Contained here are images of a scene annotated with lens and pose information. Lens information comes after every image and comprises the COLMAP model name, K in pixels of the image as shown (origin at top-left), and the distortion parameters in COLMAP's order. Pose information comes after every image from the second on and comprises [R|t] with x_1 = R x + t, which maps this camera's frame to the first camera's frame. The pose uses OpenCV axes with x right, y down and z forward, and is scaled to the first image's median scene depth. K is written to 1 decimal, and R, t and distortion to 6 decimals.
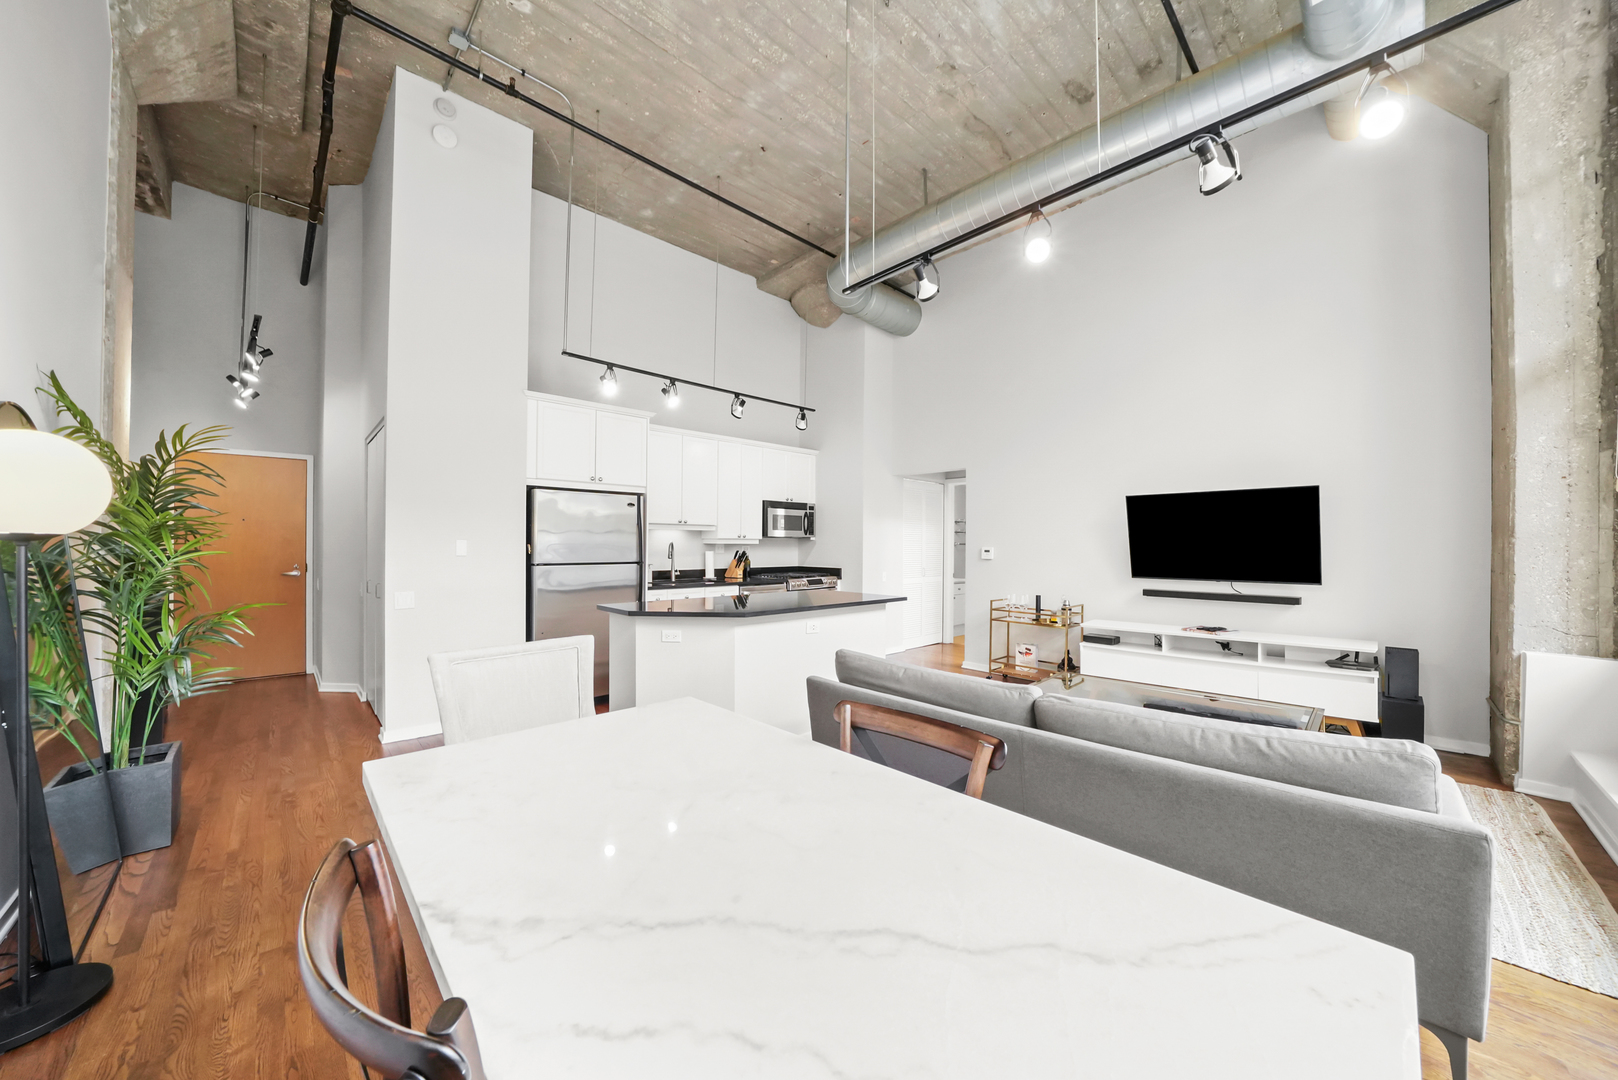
lens RADIAL K [[569.8, 0, 804.7], [0, 569.8, 540.6], [0, 0, 1]] dist [-0.028461, 0.002893]
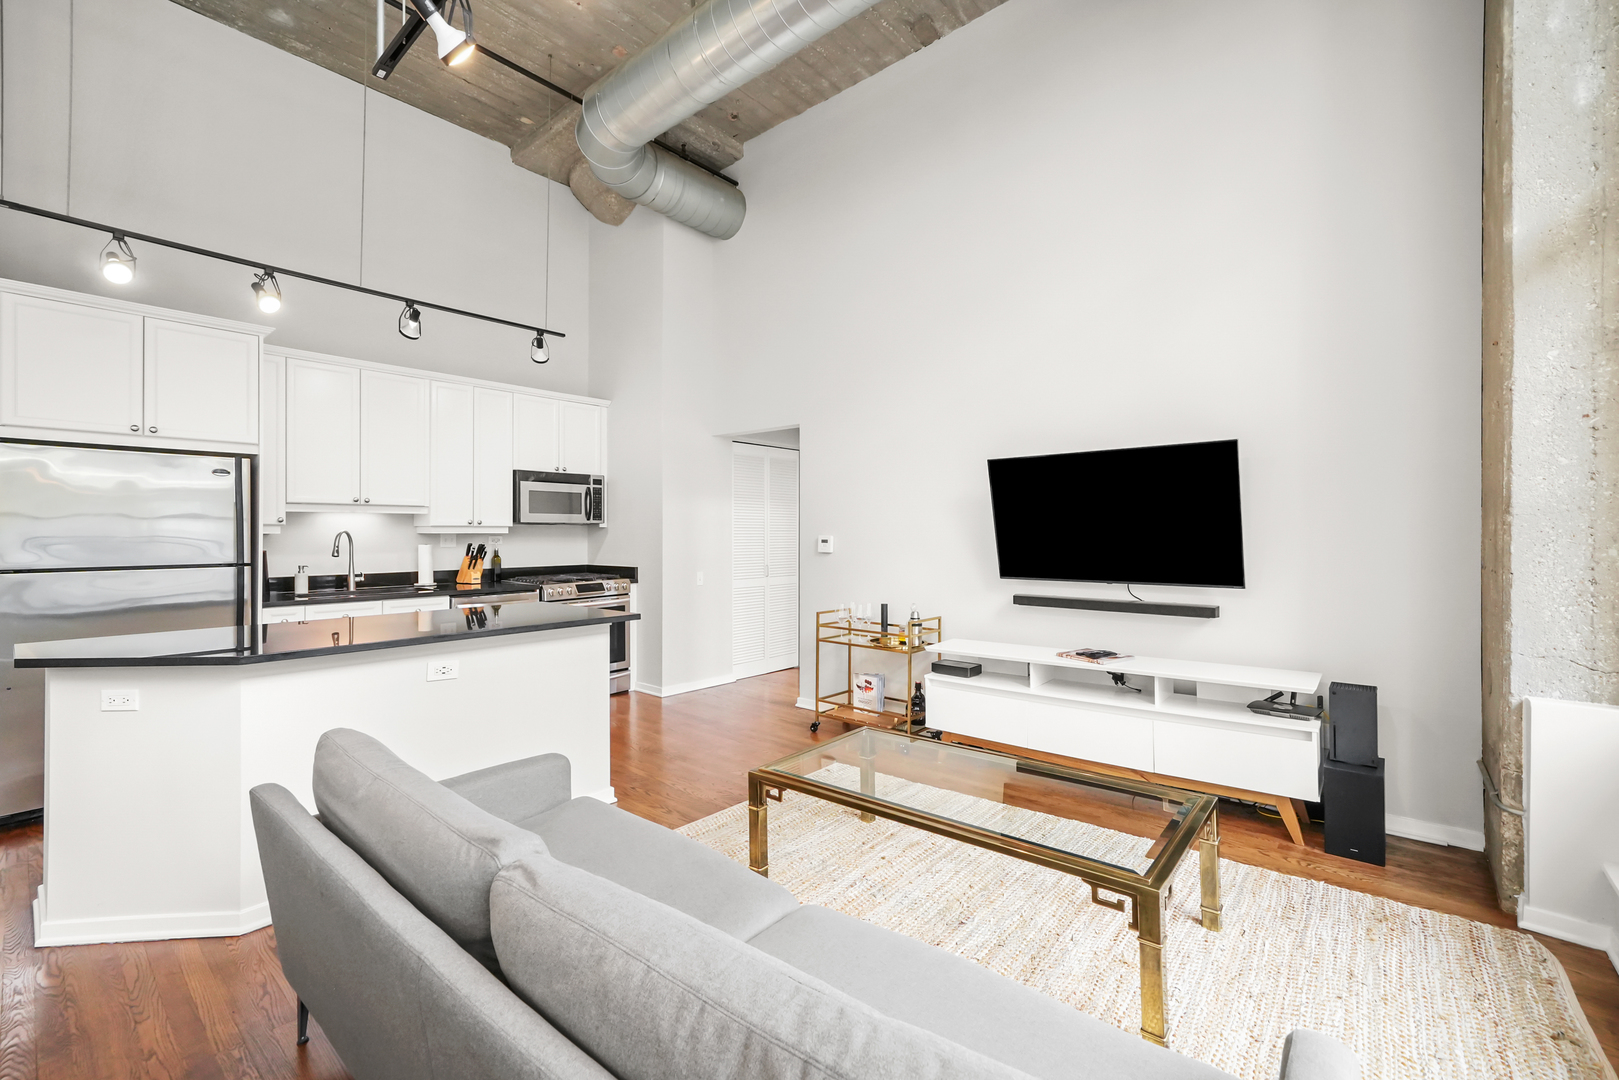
lens RADIAL K [[696.5, 0, 801.3], [0, 696.5, 529.4], [0, 0, 1]] dist [0.007382, -0.000572]
pose [[0.995832, -0.005843, 0.091018, 0.245659], [0.005920, 0.999982, -0.000577, 0.004495], [-0.091013, 0.001113, 0.995849, 0.162572]]
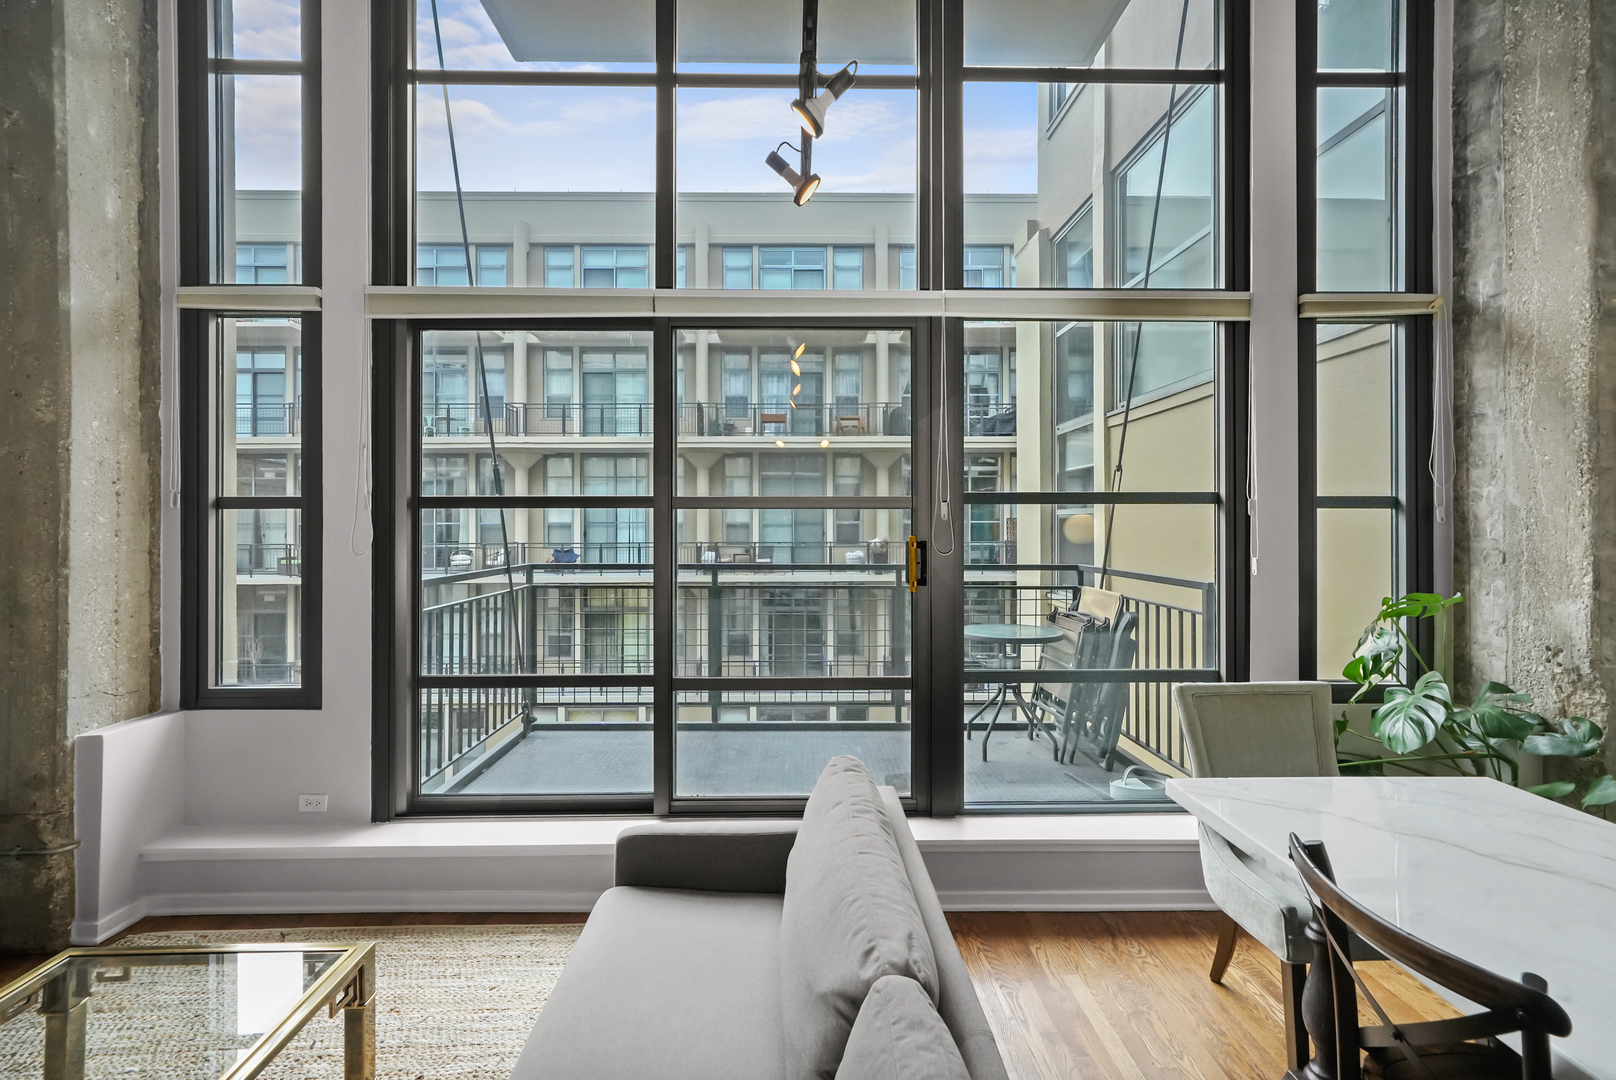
lens RADIAL K [[707.8, 0, 798.5], [0, 707.8, 521.1], [0, 0, 1]] dist [0.000361, 0.005246]
pose [[-0.728667, 0.000527, 0.684868, 0.040518], [-0.002905, 0.999988, -0.003860, -0.035278], [-0.684862, -0.004802, -0.728657, 0.599515]]
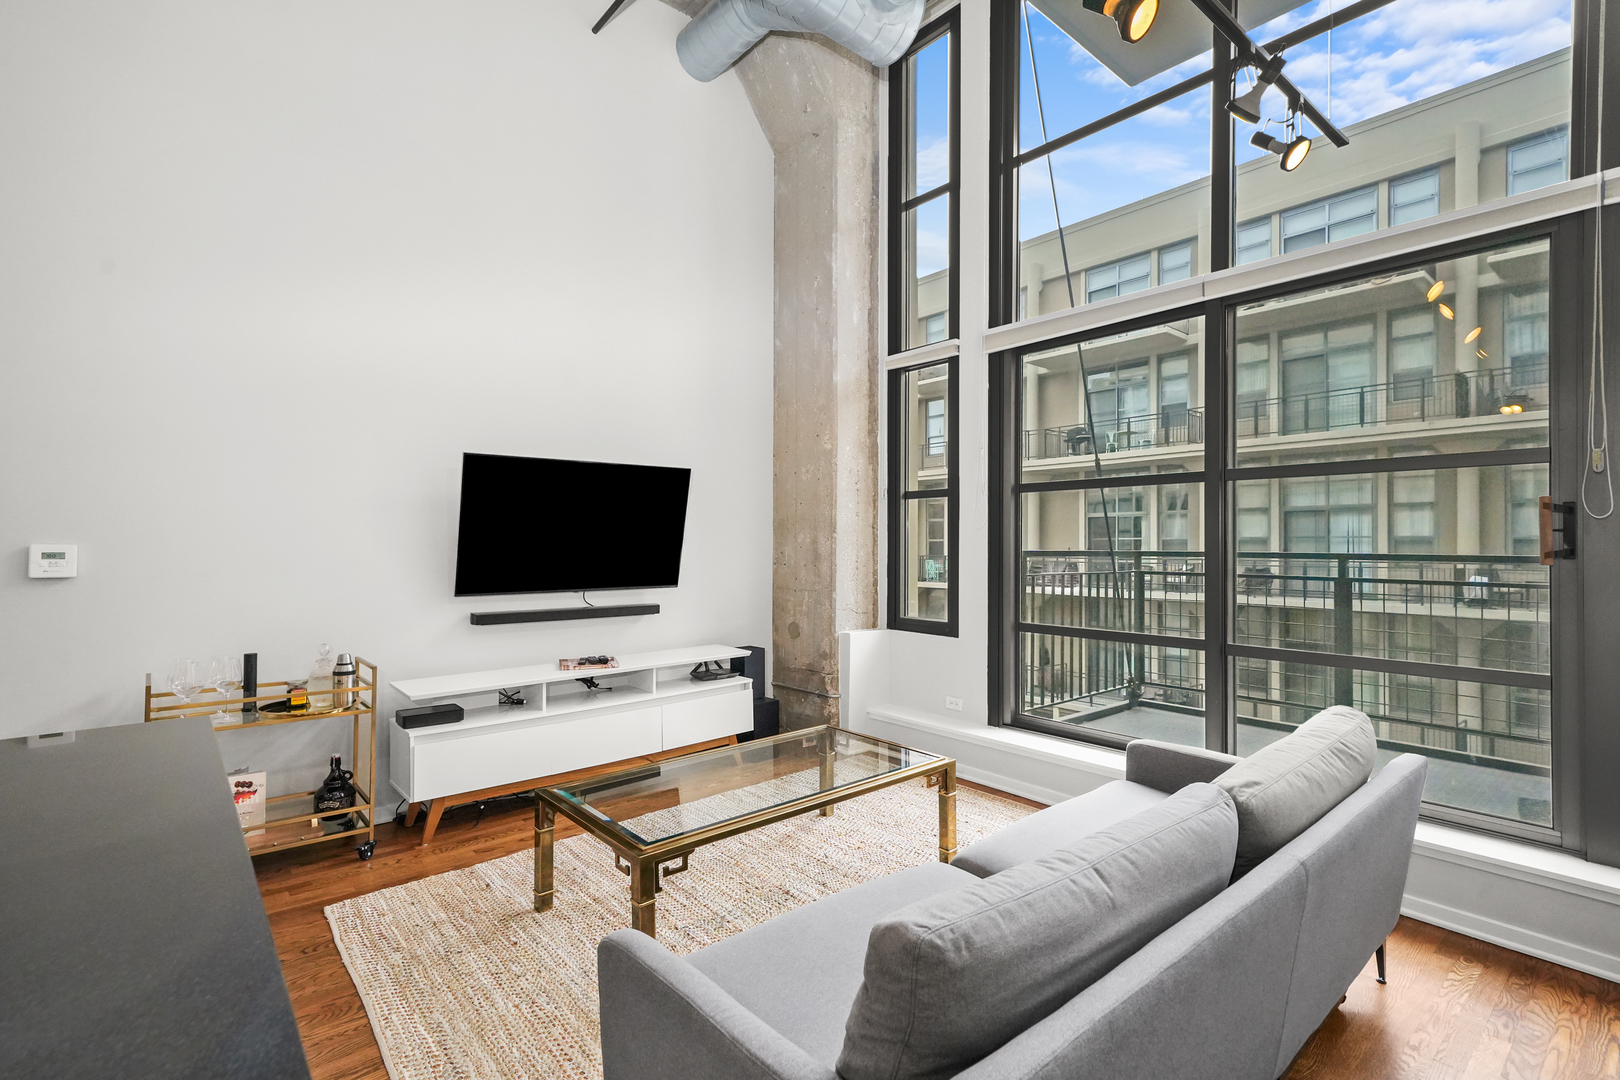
lens RADIAL K [[757.9, 0, 811.1], [0, 757.9, 542.1], [0, 0, 1]] dist [0.008850, 0.000862]
pose [[0.058901, 0.000390, 0.998264, -0.158609], [-0.005997, 0.999982, -0.000037, 0.007970], [-0.998246, -0.005985, 0.058903, 0.562128]]
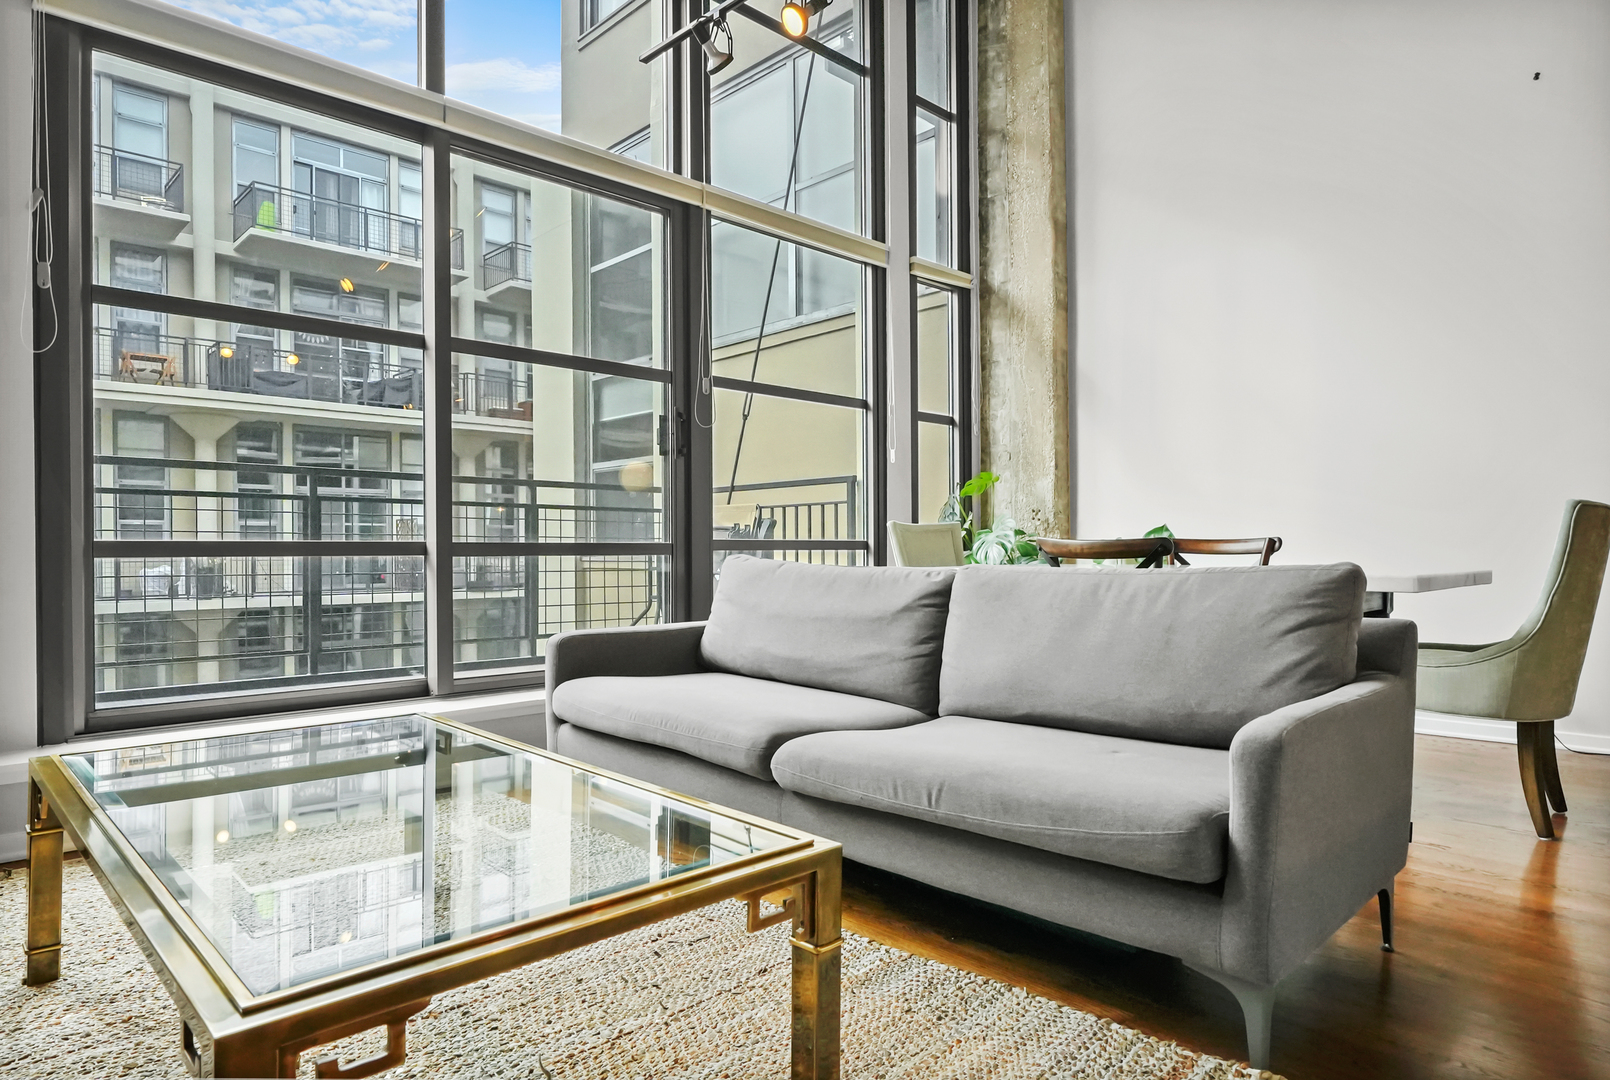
lens RADIAL K [[948.8, 0, 788.8], [0, 948.8, 562.9], [0, 0, 1]] dist [-0.009145, -0.002311]
pose [[-0.999979, 0.000107, 0.006460, 0.267861], [0.000156, 0.999971, 0.007607, 0.103669], [-0.006459, 0.007608, -0.999950, 0.934218]]
